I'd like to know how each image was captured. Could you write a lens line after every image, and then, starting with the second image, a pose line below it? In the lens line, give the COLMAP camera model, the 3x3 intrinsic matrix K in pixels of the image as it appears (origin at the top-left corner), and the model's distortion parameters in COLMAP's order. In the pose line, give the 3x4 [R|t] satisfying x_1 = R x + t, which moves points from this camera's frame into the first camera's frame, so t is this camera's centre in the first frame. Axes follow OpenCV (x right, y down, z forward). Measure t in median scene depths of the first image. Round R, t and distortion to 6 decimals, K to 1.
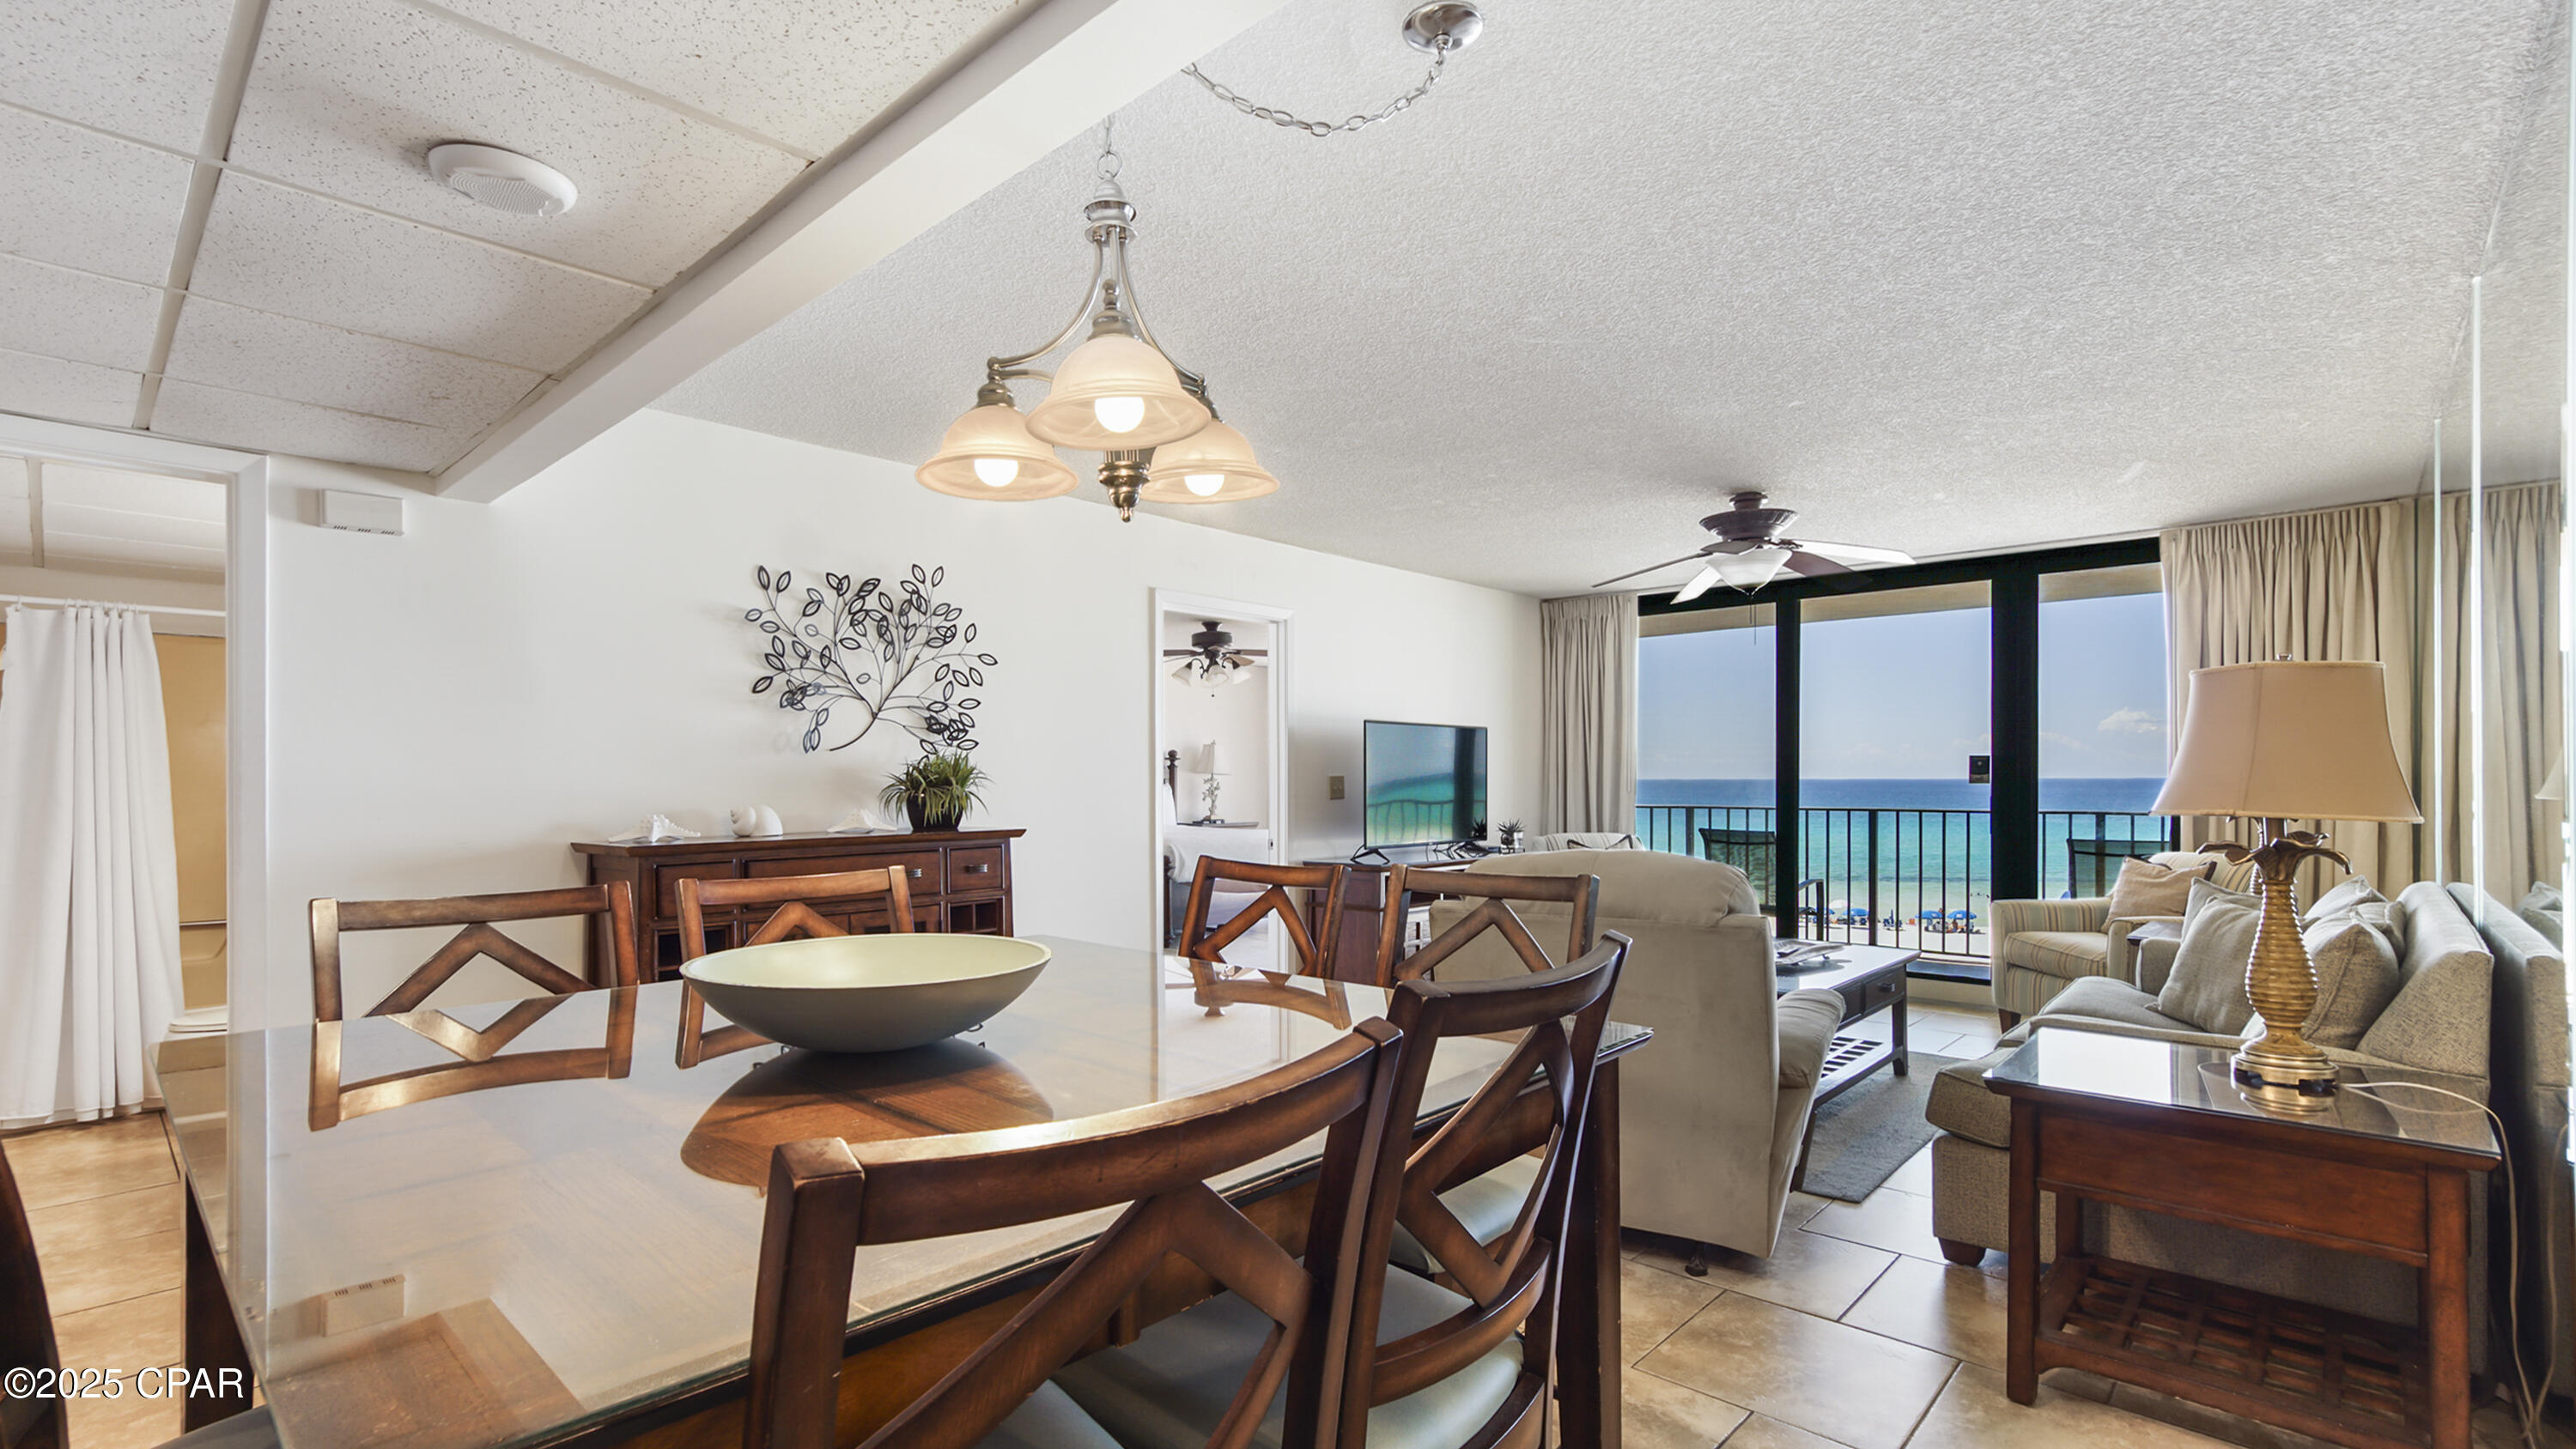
lens RADIAL K [[1150.8, 0, 1291.3], [0, 1150.8, 772.9], [0, 0, 1]] dist [0.002020, 0.000616]
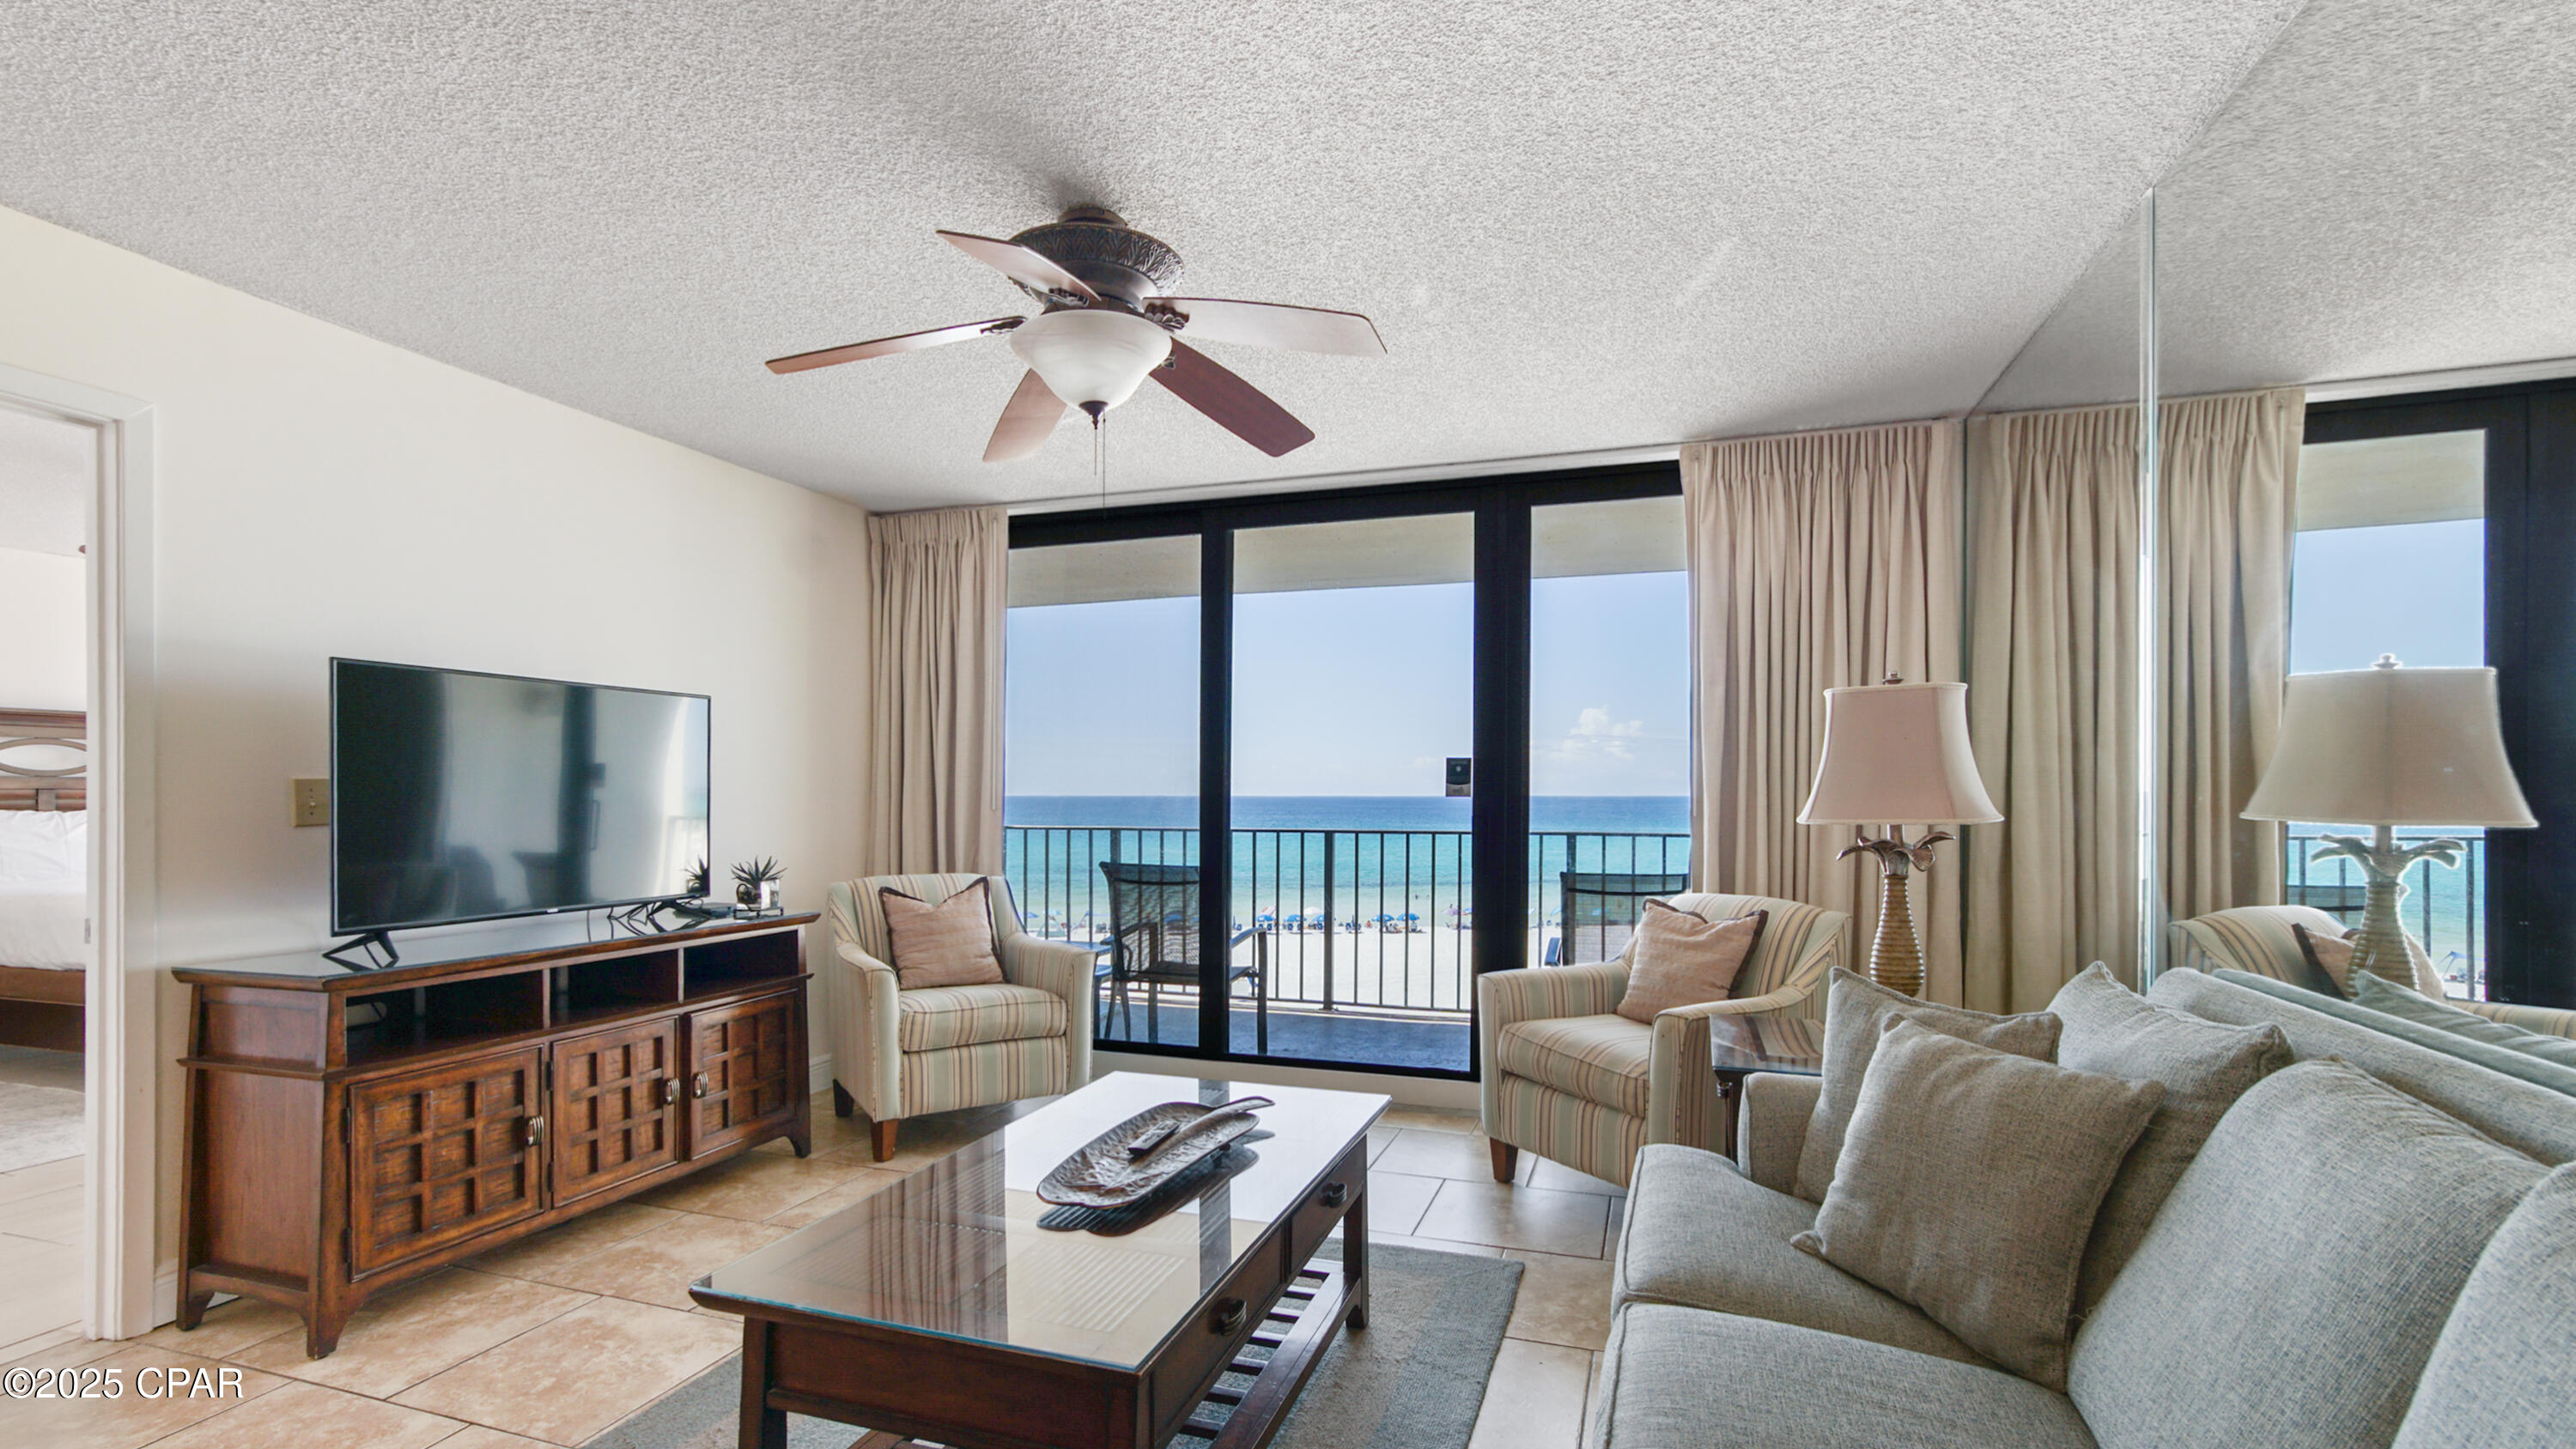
lens RADIAL K [[1150.8, 0, 1291.3], [0, 1150.8, 772.9], [0, 0, 1]] dist [0.002020, 0.000616]
pose [[0.909239, 0.011918, 0.416103, 0.210004], [-0.005951, 0.999860, -0.015635, 0.005968], [-0.416231, 0.011740, 0.909183, 0.400219]]
